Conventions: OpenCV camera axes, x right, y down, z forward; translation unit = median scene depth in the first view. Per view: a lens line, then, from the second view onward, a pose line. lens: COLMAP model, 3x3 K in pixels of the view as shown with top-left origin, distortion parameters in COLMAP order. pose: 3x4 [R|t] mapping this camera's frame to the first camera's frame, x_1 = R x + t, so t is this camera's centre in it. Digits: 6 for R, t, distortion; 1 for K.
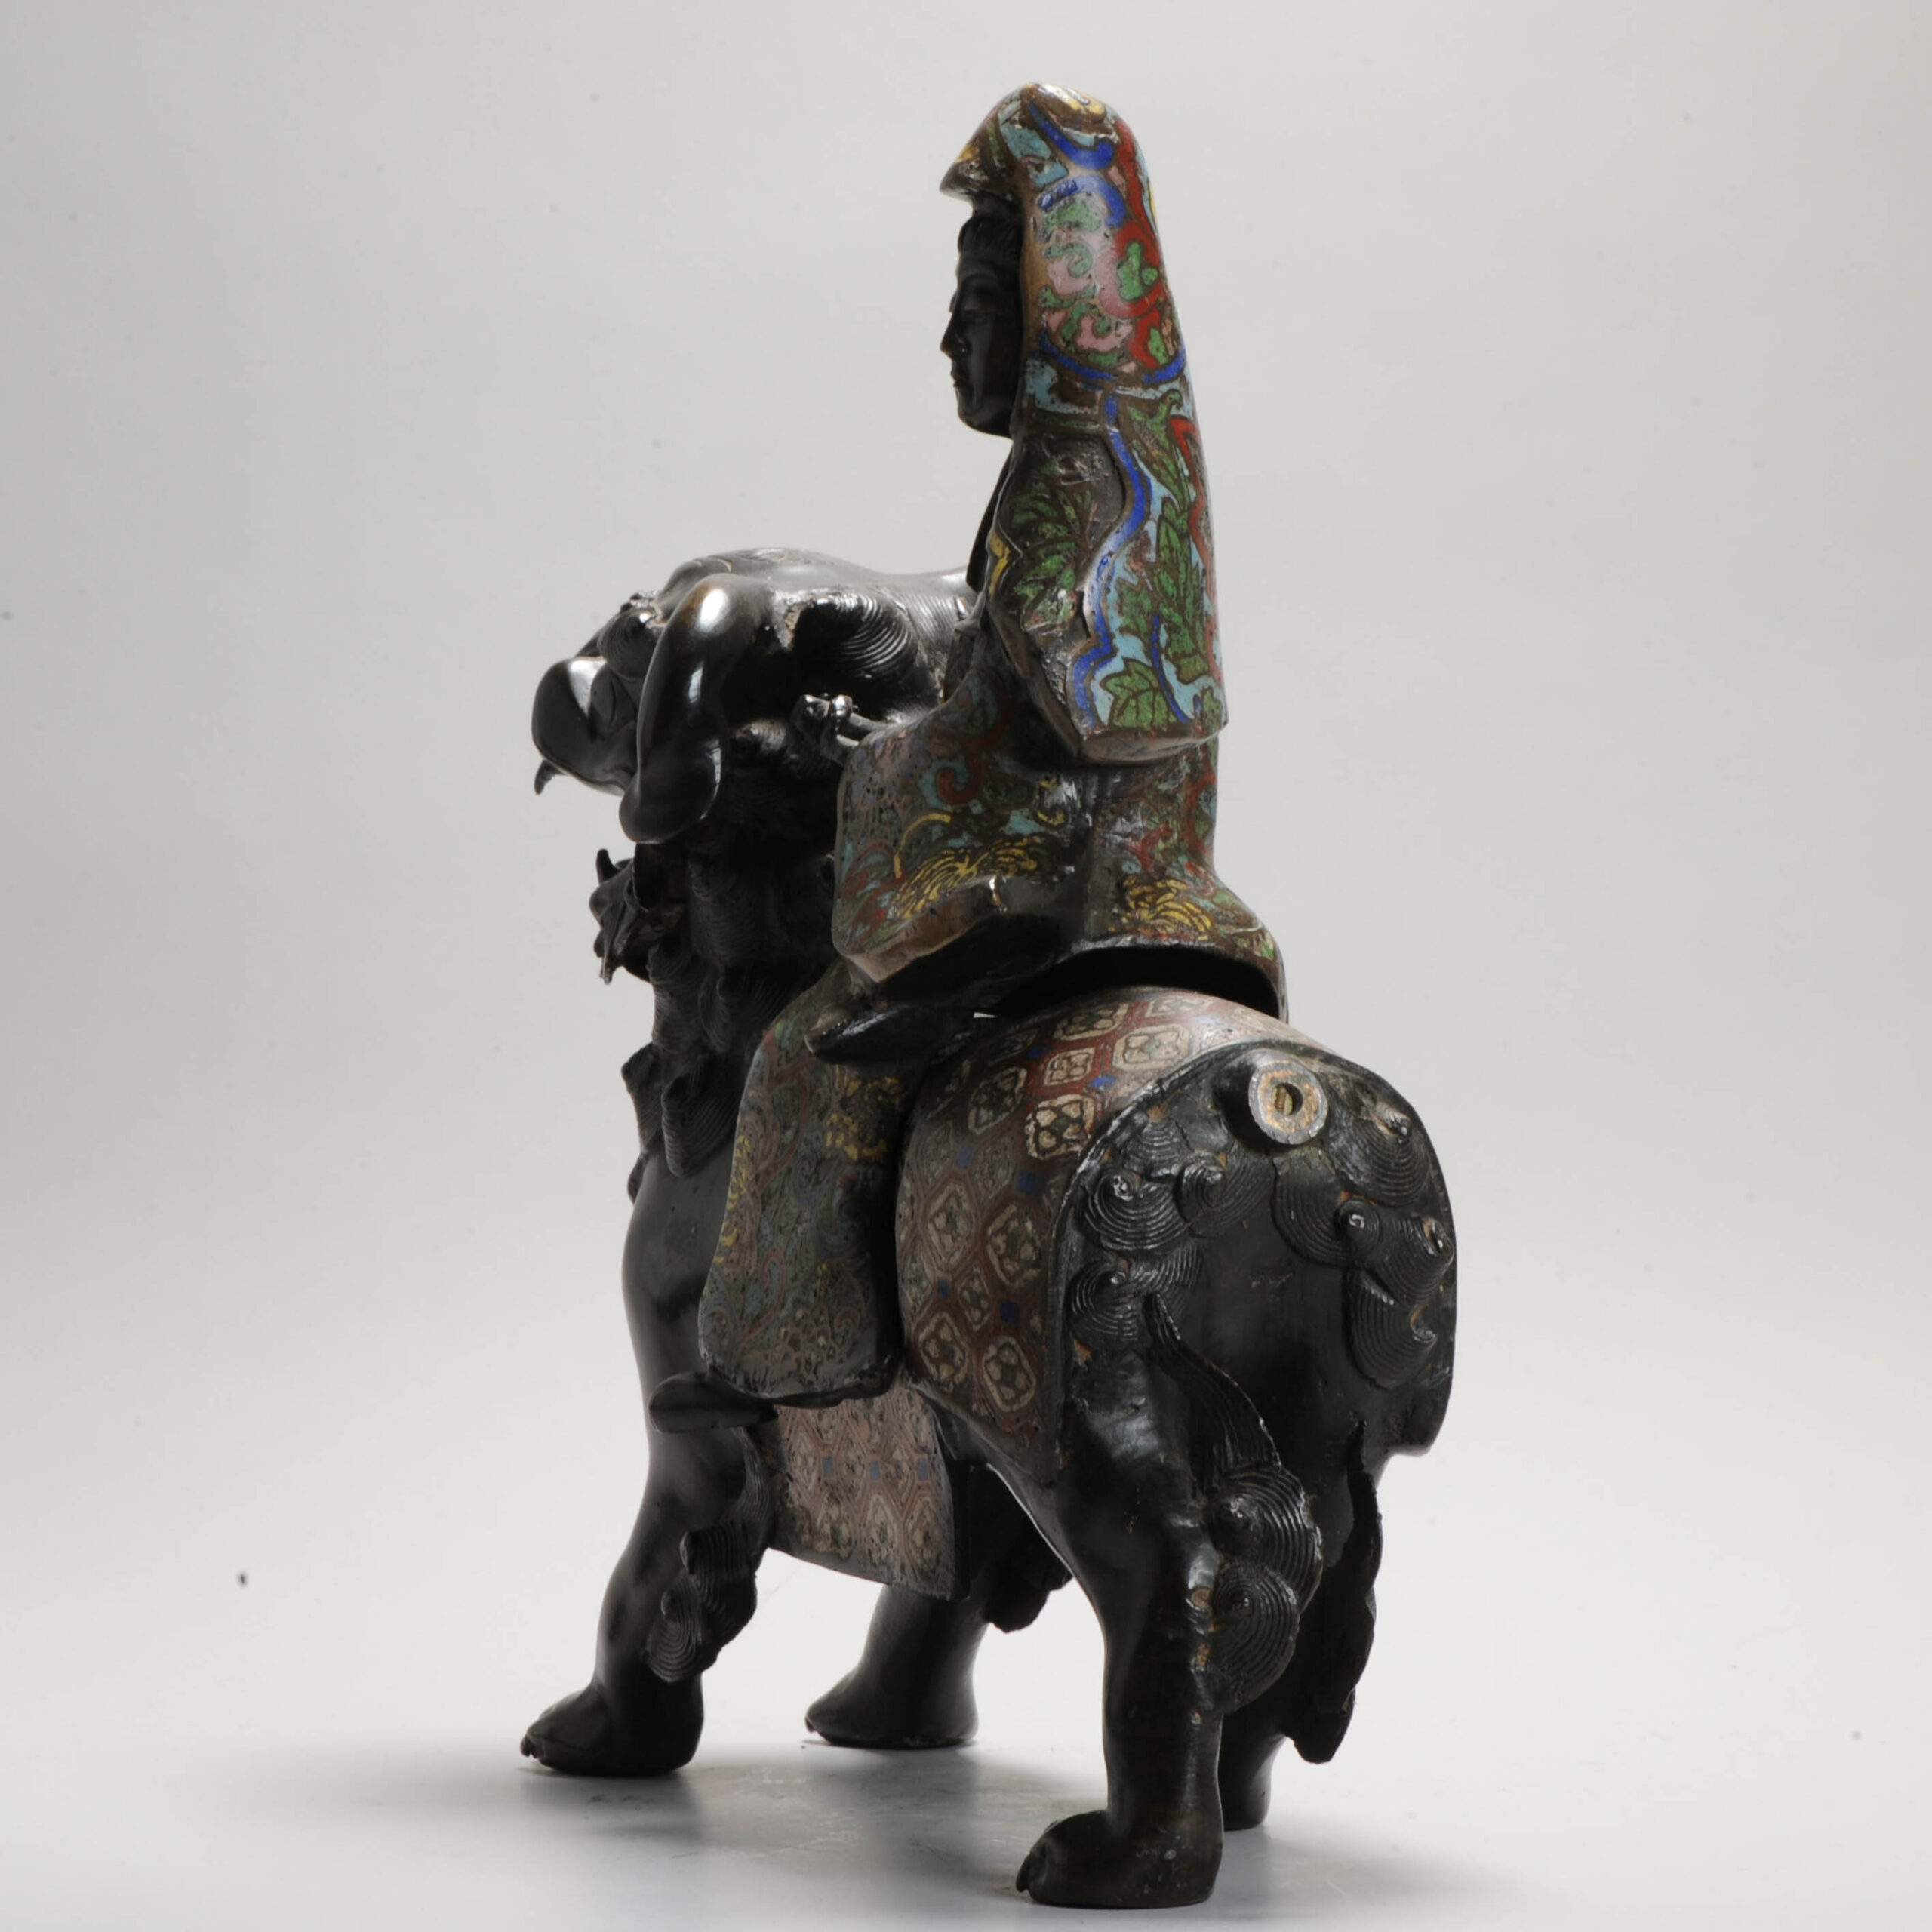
lens RADIAL K [[8841.9, 0, 966.0], [0, 8841.9, 966.0], [0, 0, 1]] dist [-0.083874, 0.646087]
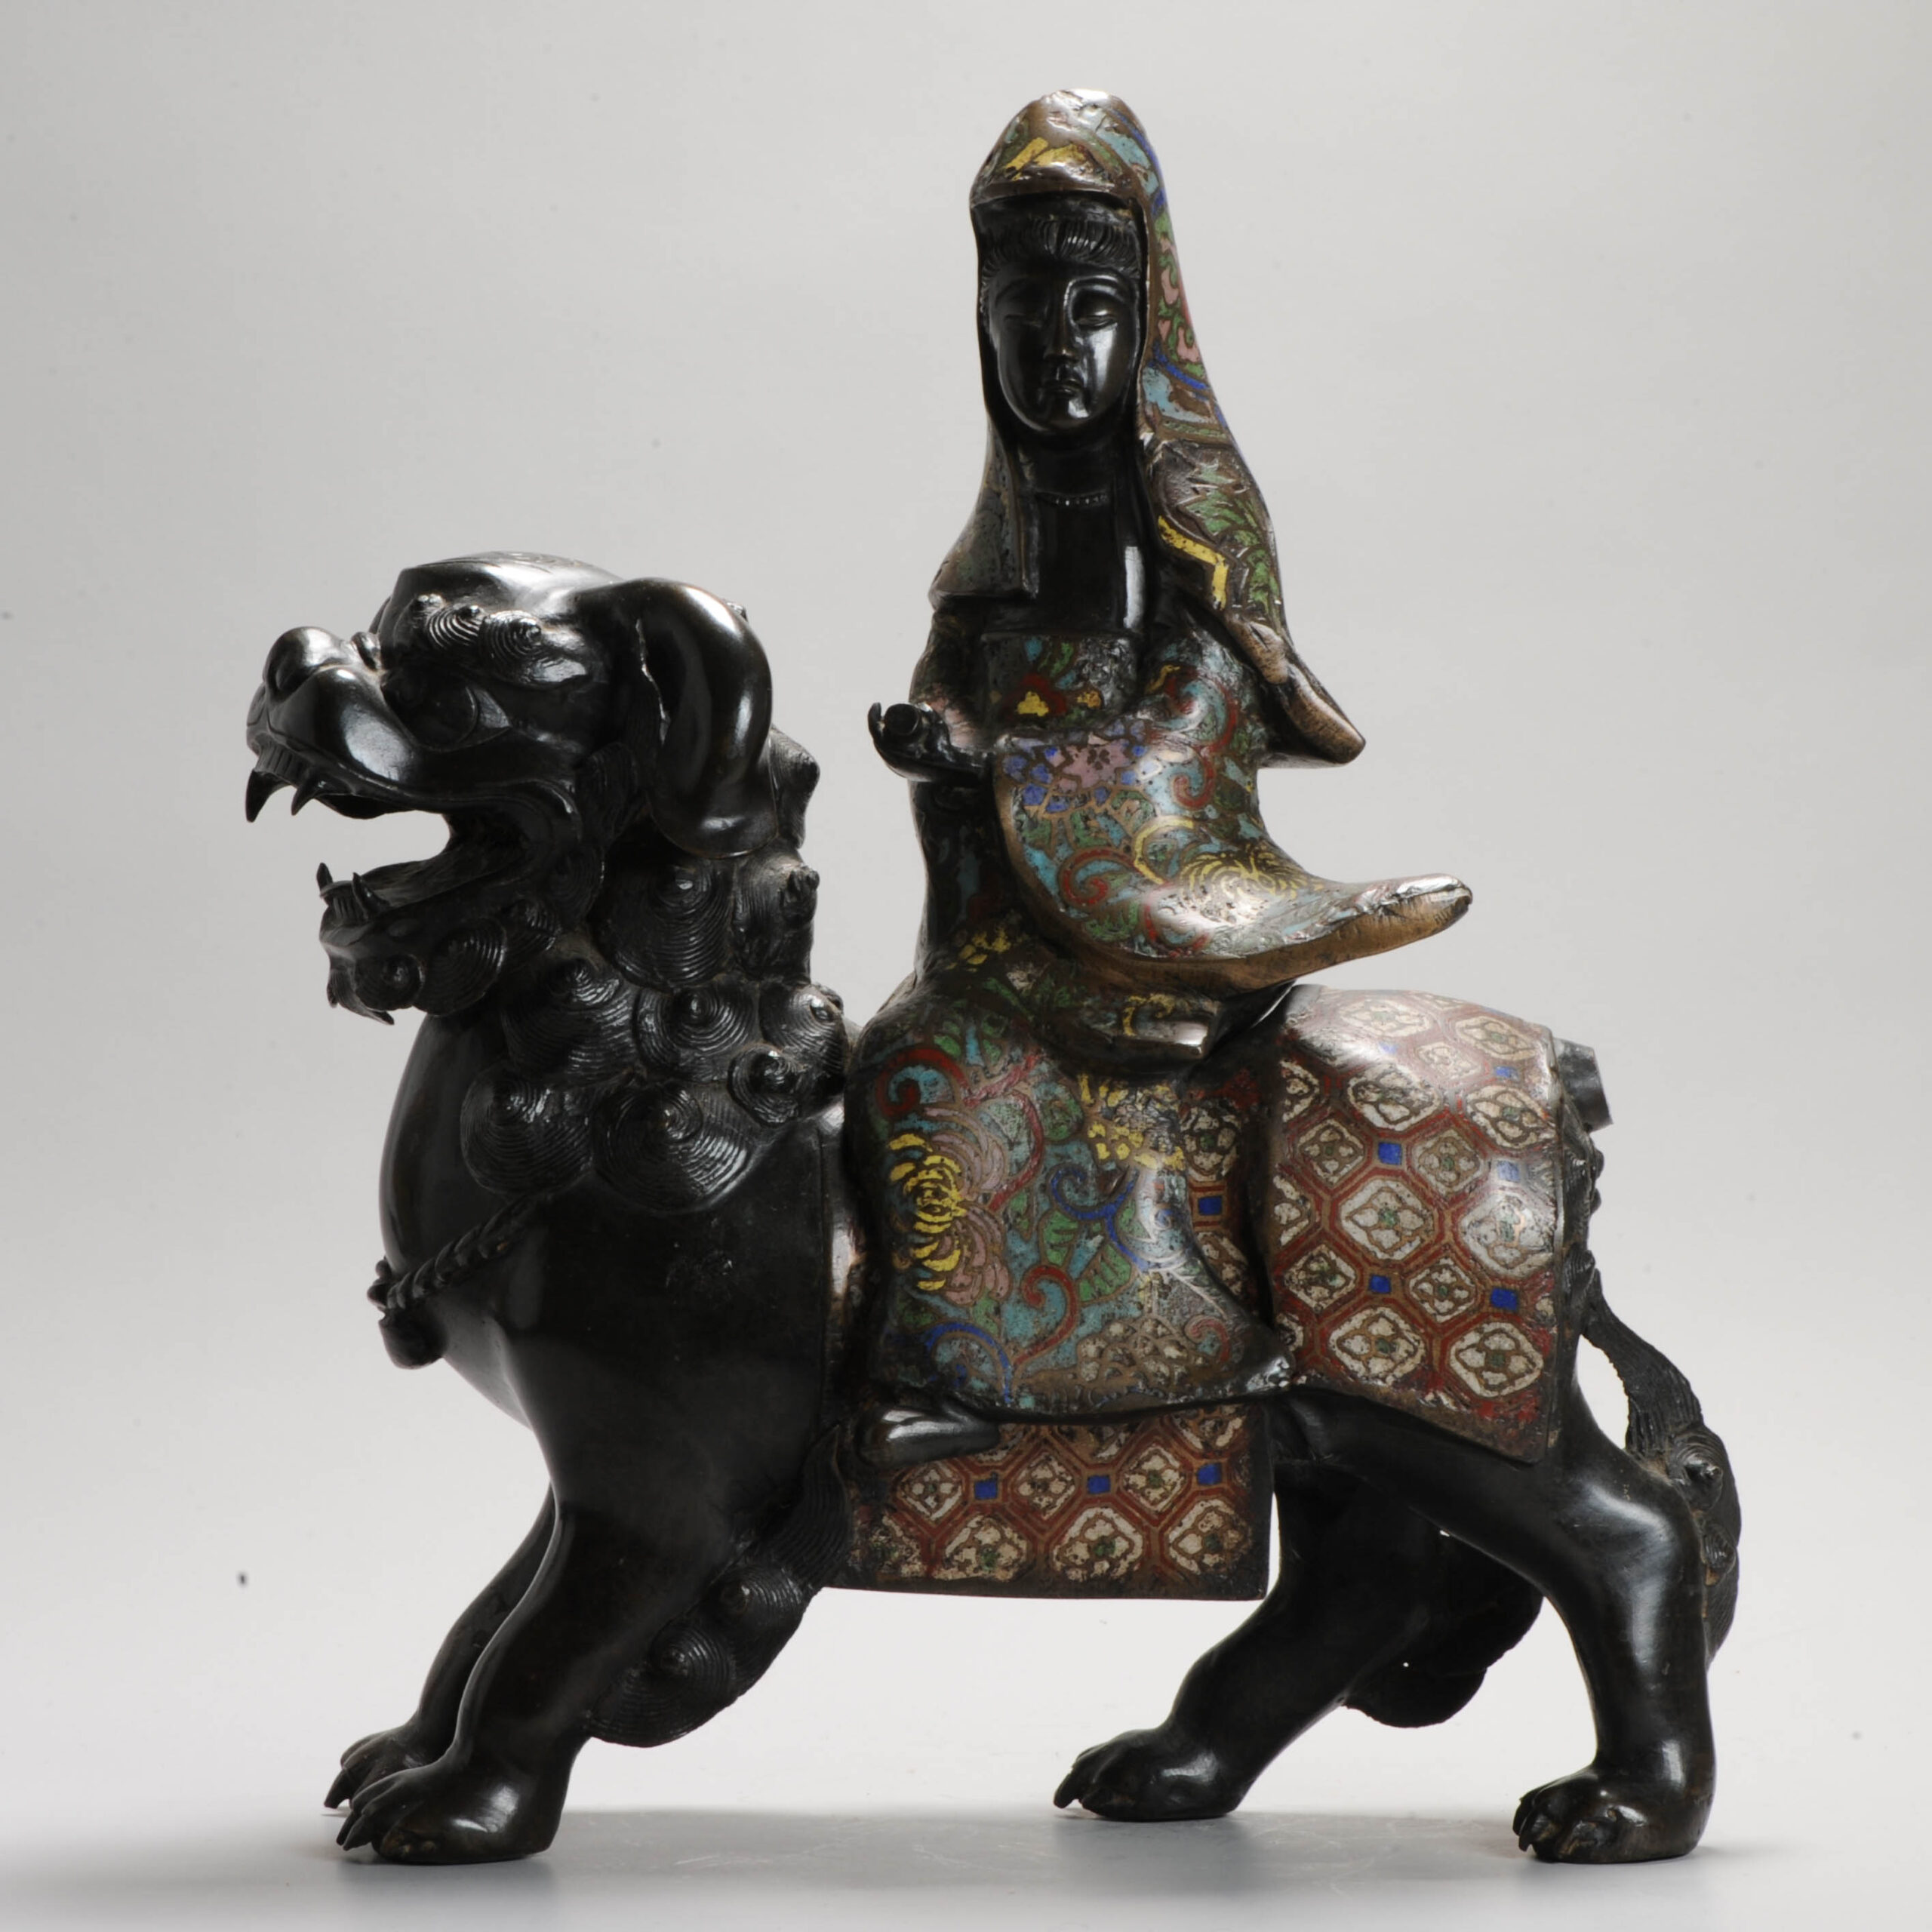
lens RADIAL K [[8841.9, 0, 966.0], [0, 8841.9, 966.0], [0, 0, 1]] dist [-0.083874, 0.646087]
pose [[0.496102, -0.027103, 0.867841, -0.884917], [0.035271, 0.999317, 0.011047, -0.012546], [-0.867548, 0.025129, 0.496719, 0.525442]]
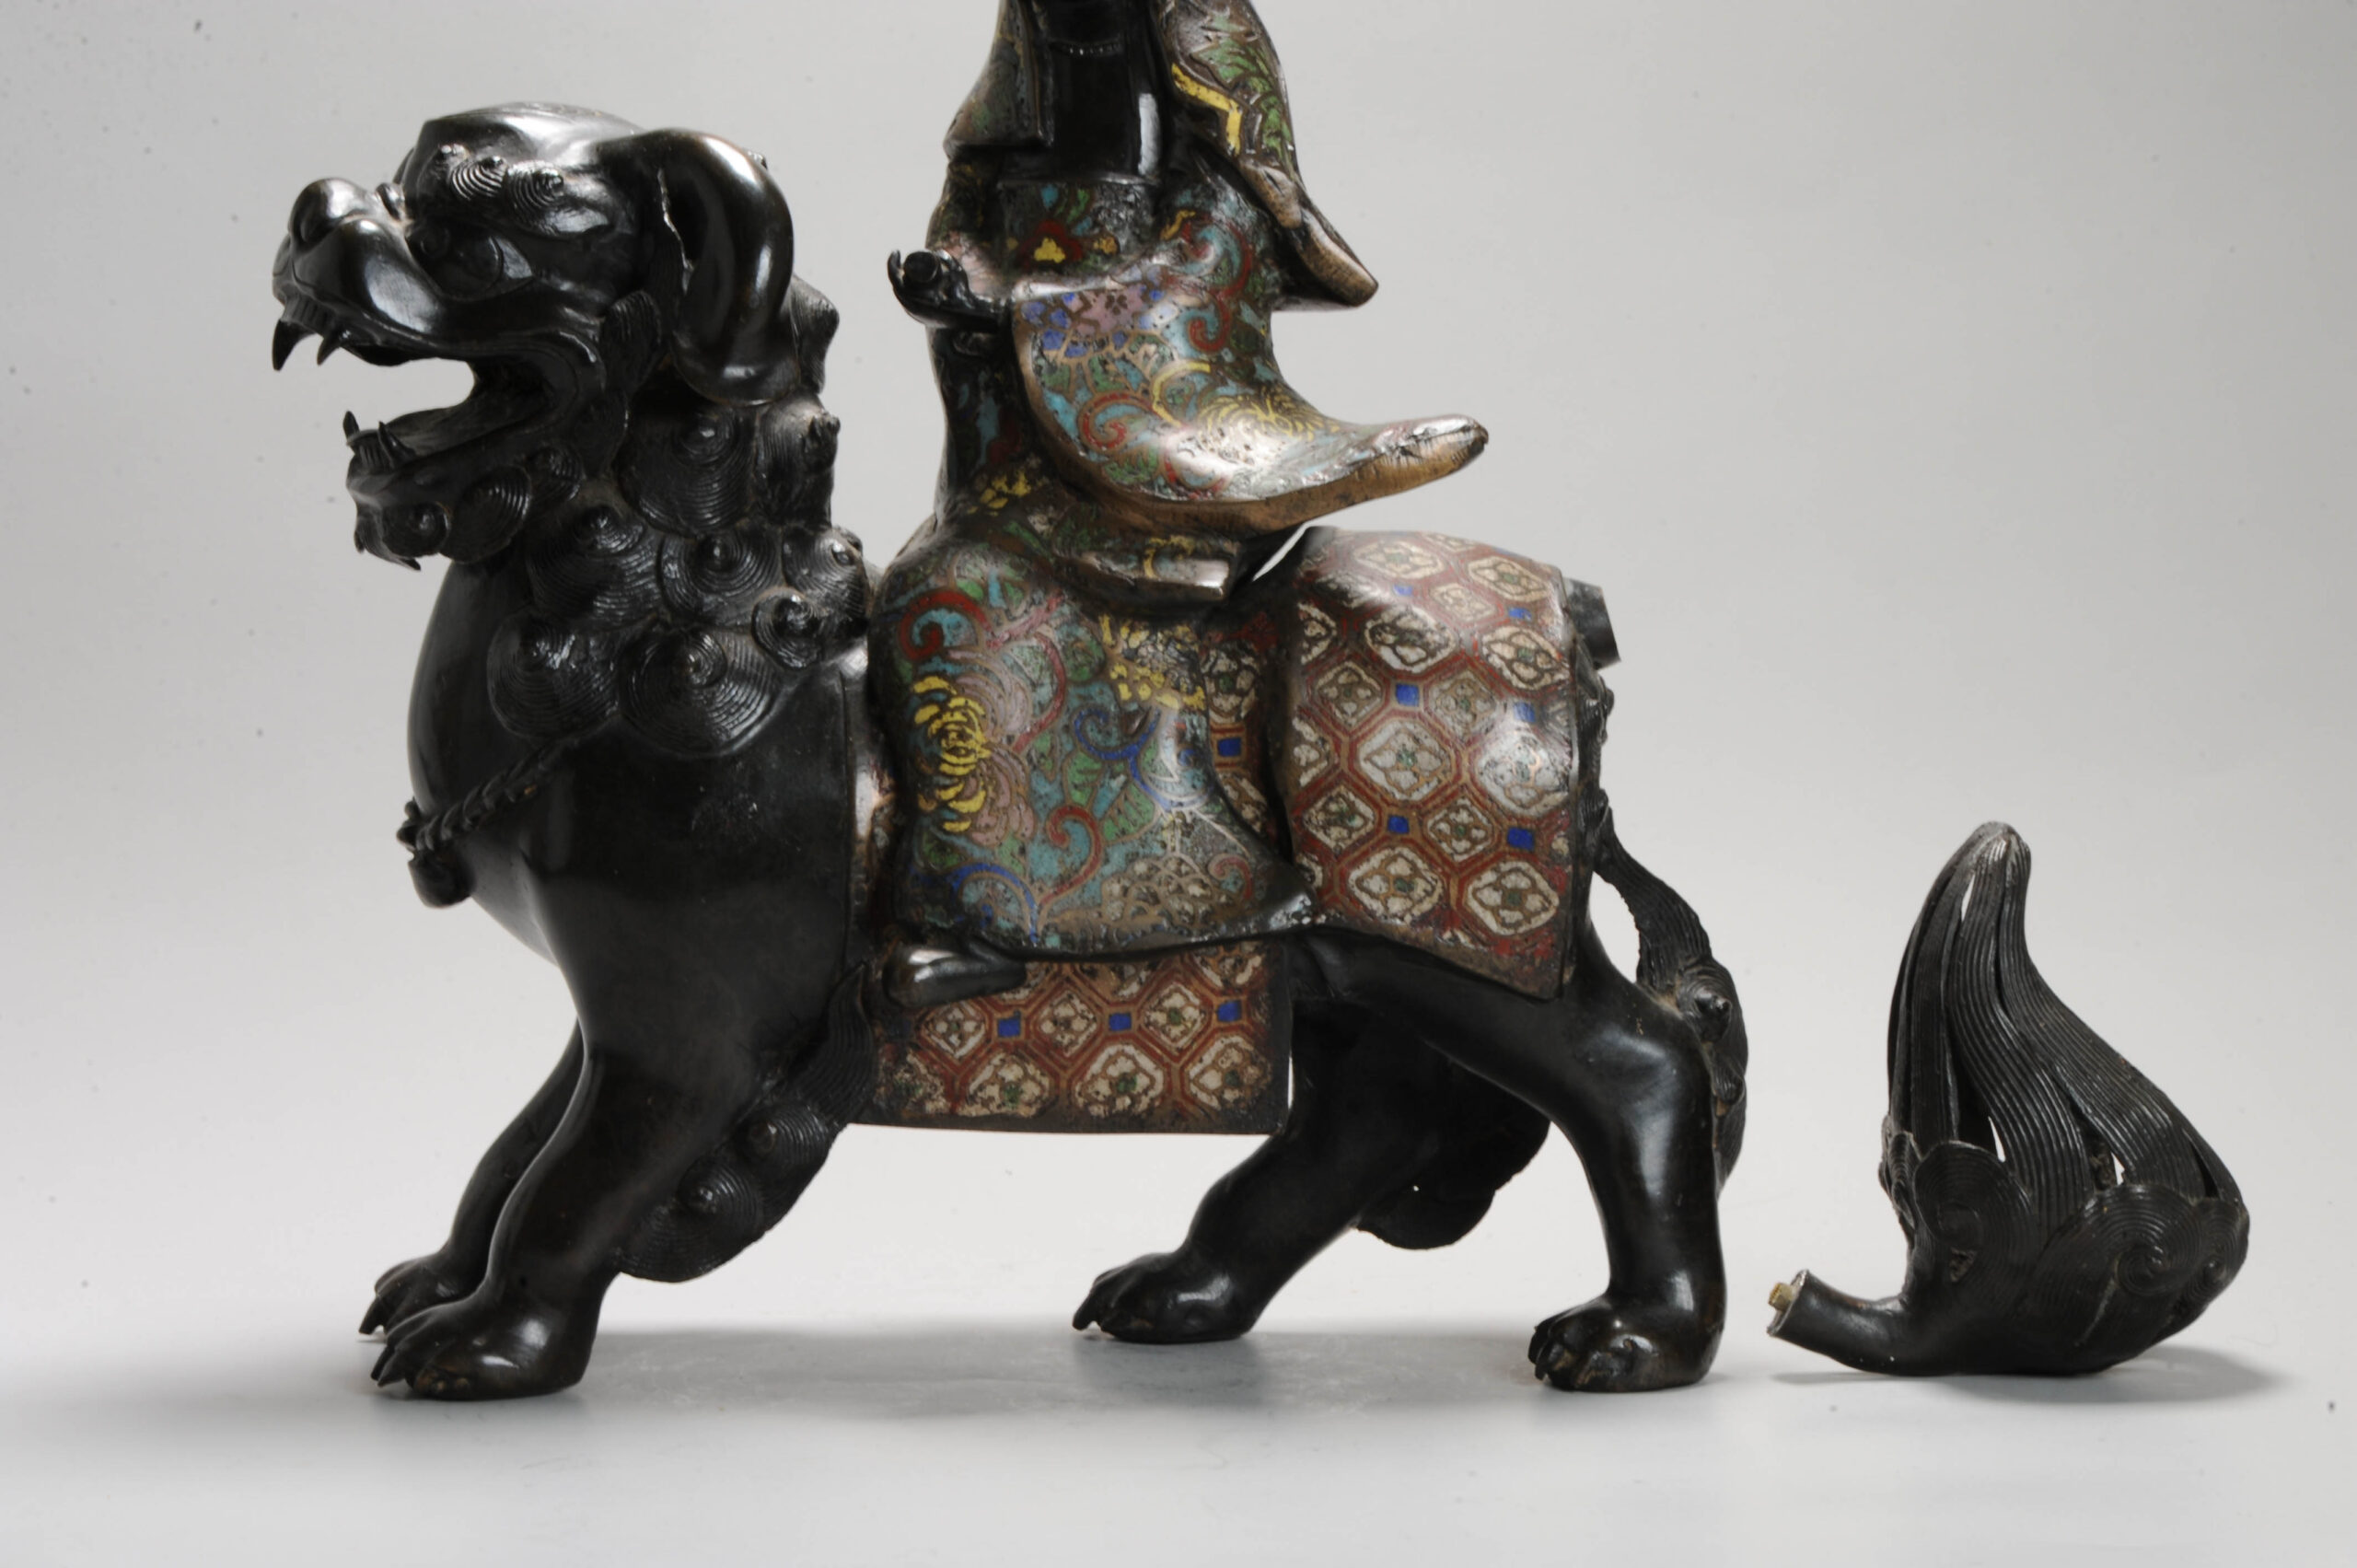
lens RADIAL K [[7550.7, 0, 1173.1], [0, 7550.7, 893.1], [0, 0, 1]] dist [-0.229276, 0.438141]
pose [[0.465036, -0.083557, 0.881340, -0.770276], [0.038632, 0.996503, 0.074091, -0.021012], [-0.884448, -0.000407, 0.466638, 0.601209]]
